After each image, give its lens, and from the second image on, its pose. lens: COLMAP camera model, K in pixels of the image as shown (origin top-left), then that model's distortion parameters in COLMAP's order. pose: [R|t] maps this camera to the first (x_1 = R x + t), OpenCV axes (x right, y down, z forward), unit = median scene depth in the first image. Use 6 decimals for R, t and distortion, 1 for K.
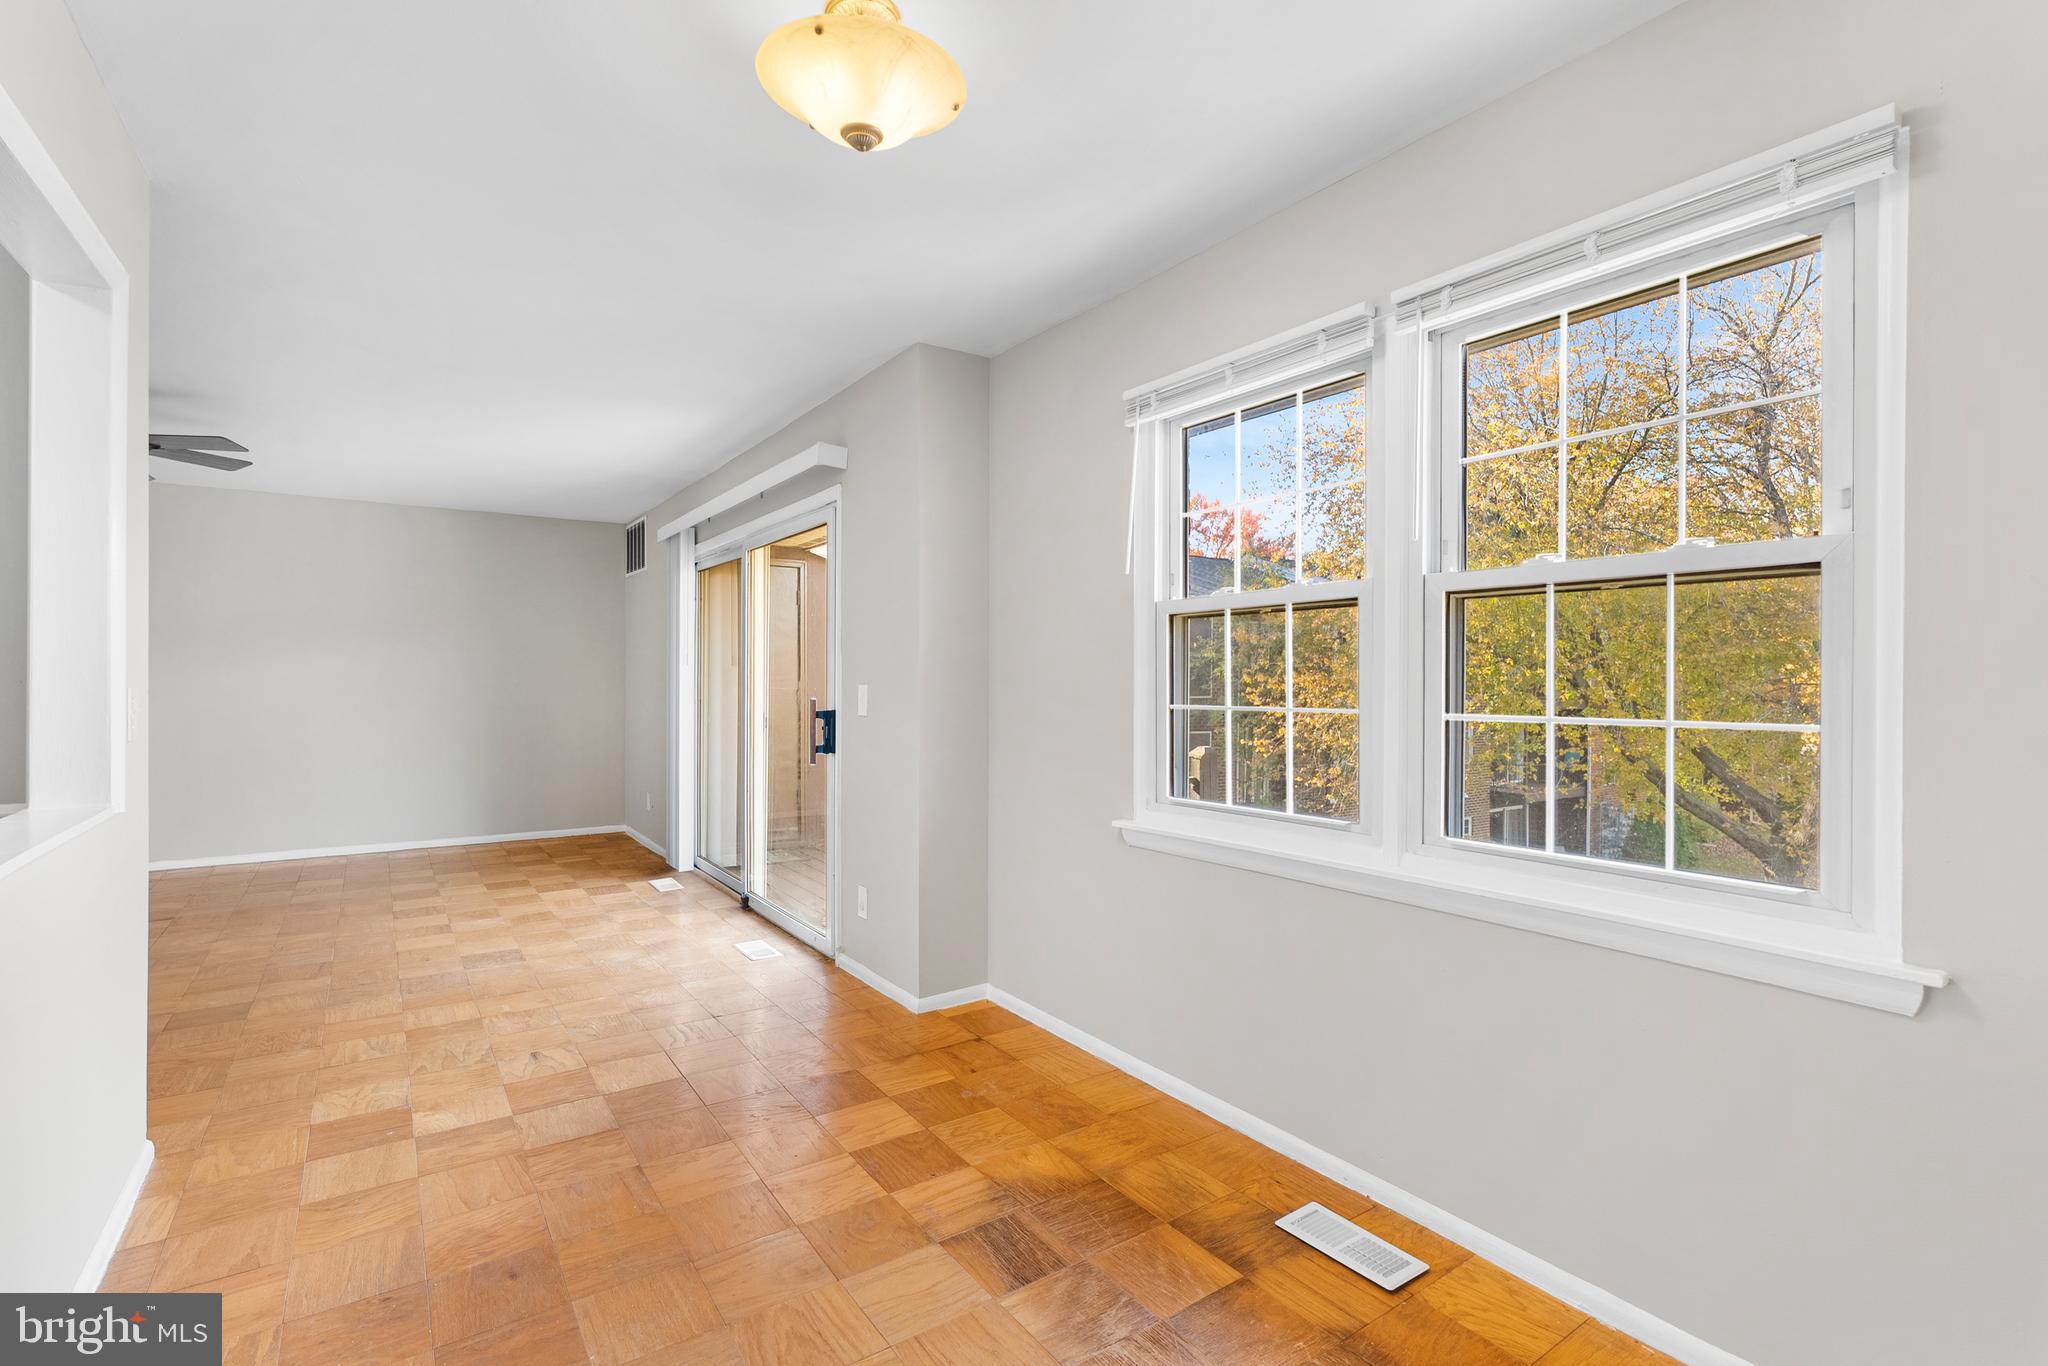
lens RADIAL K [[934.2, 0, 1025.7], [0, 934.2, 690.0], [0, 0, 1]] dist [-0.008388, 0.003197]
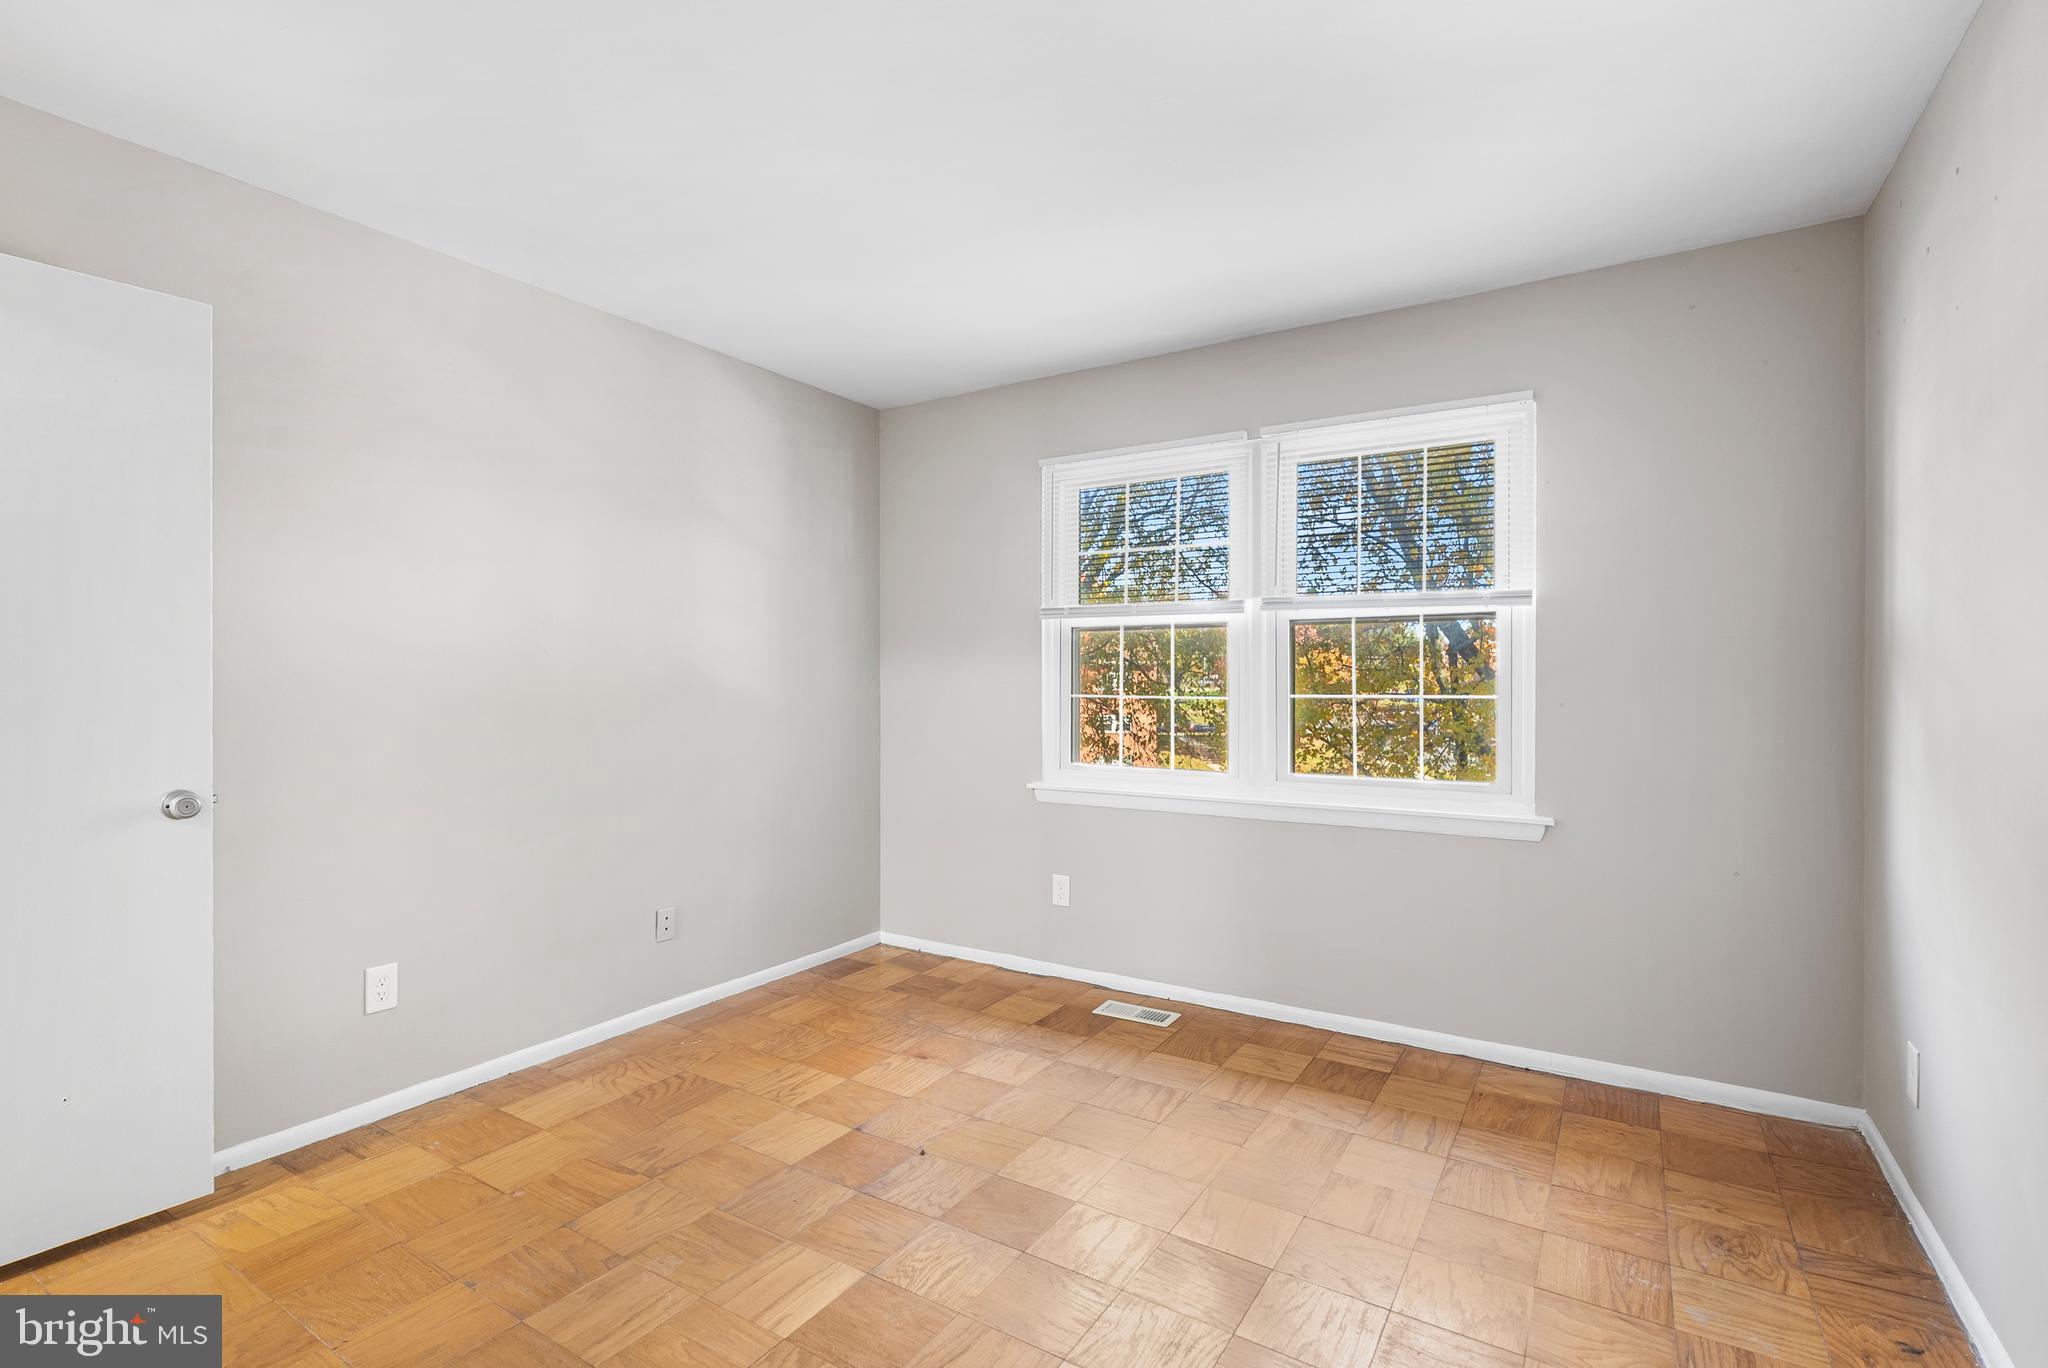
lens RADIAL K [[934.2, 0, 1020.7], [0, 934.2, 679.4], [0, 0, 1]] dist [-0.008388, 0.003197]
pose [[0.923434, -0.001117, 0.383756, -0.508227], [0.004844, 0.999950, -0.008746, 0.007989], [-0.383727, 0.009935, 0.923393, -0.256925]]
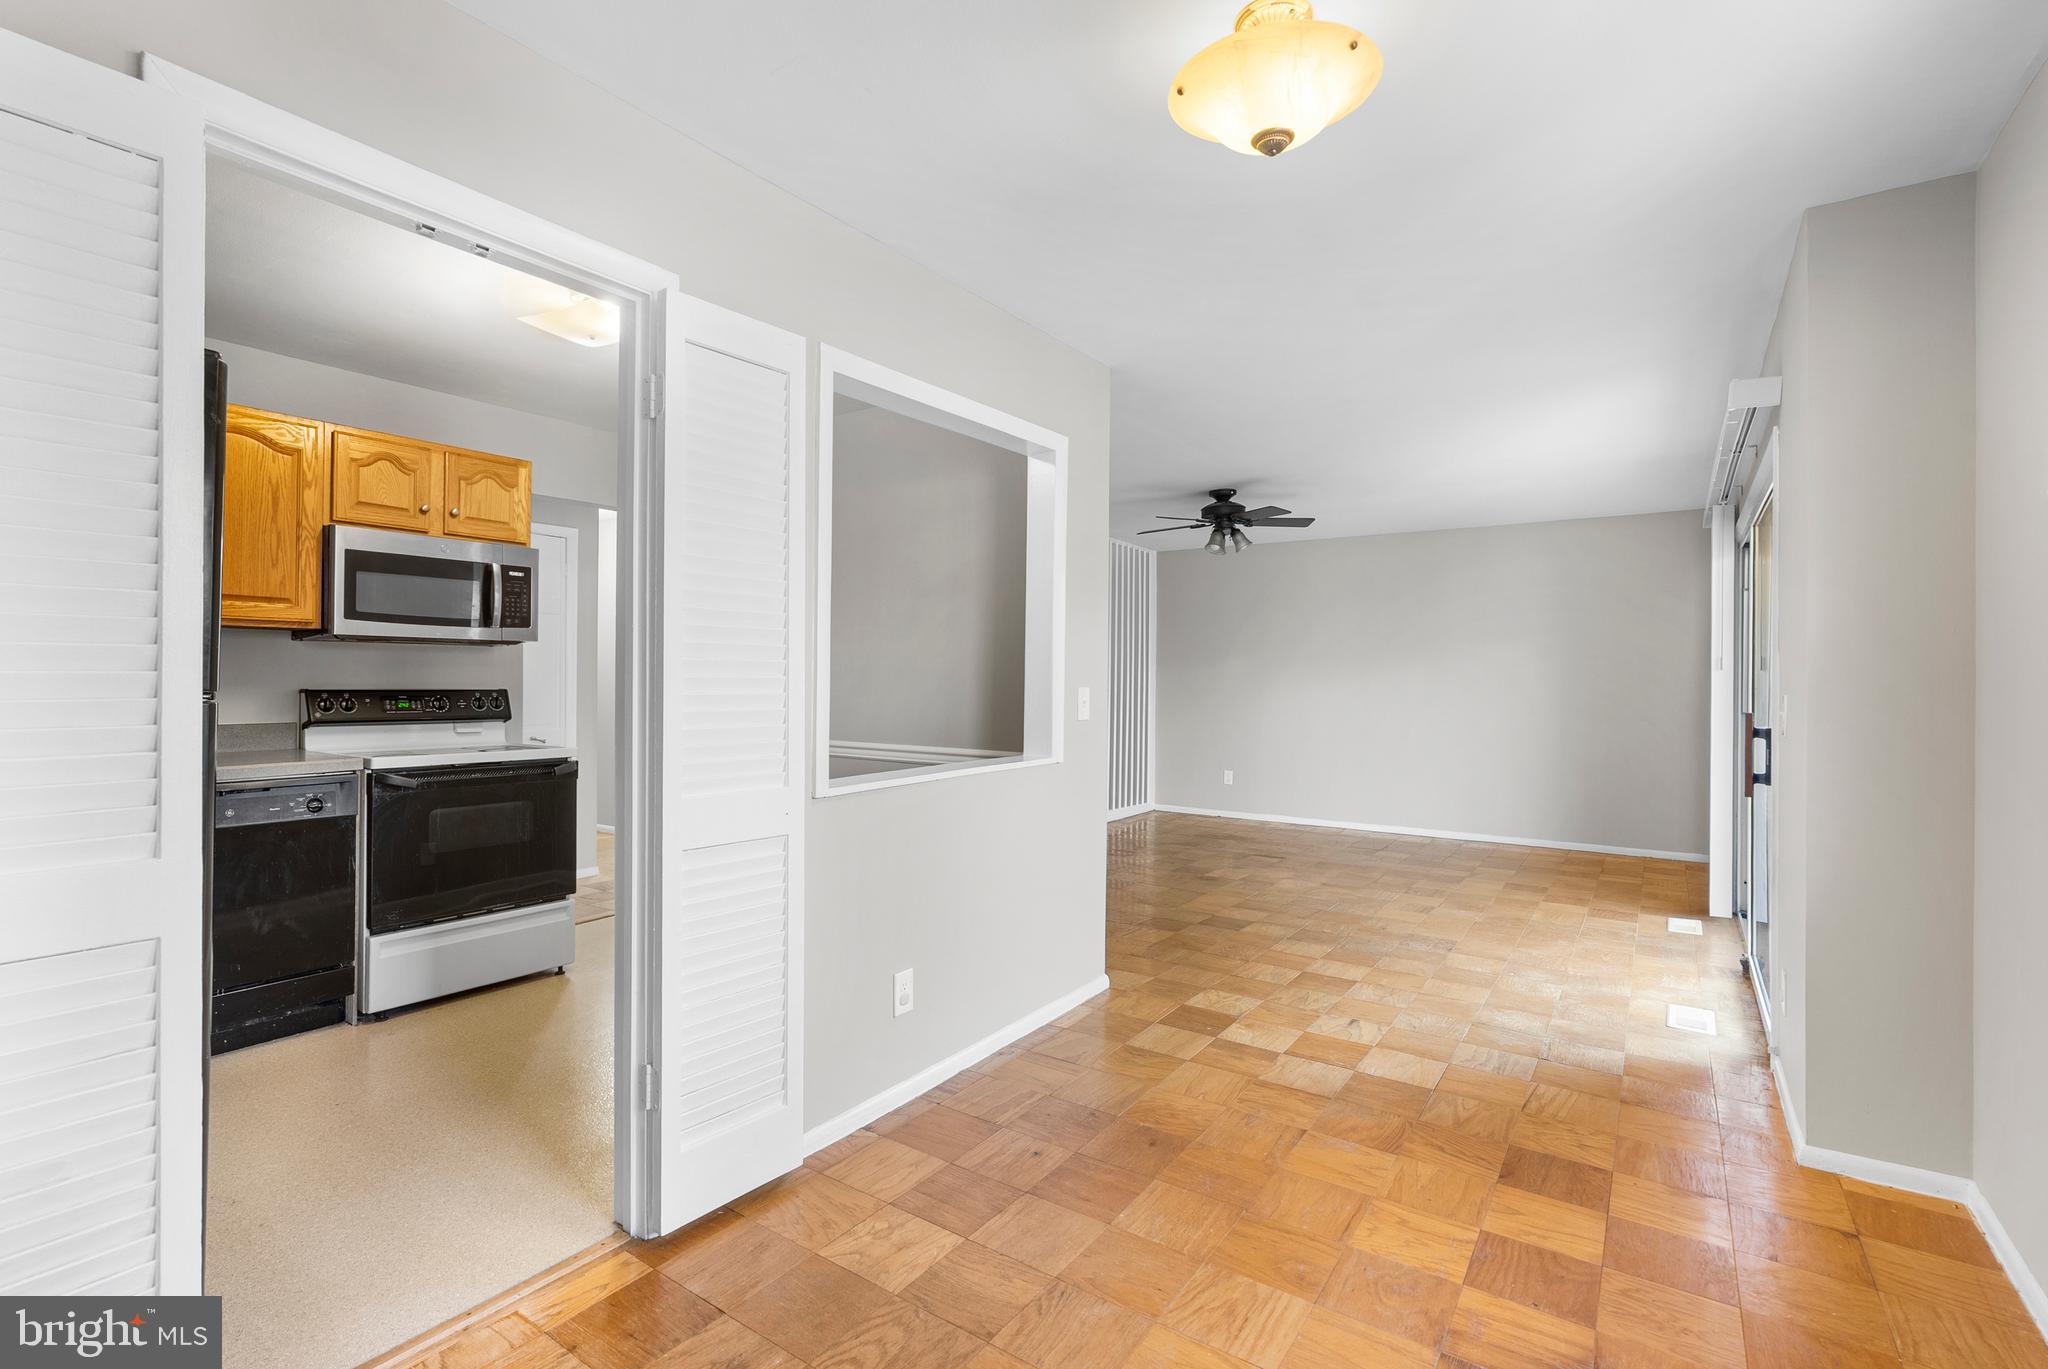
lens RADIAL K [[934.2, 0, 1012.1], [0, 934.2, 681.0], [0, 0, 1]] dist [-0.008388, 0.003197]
pose [[0.348915, -0.000714, -0.937154, 0.472986], [-0.017580, 0.999819, -0.007307, 0.002282], [0.936990, 0.019025, 0.348839, 0.286199]]
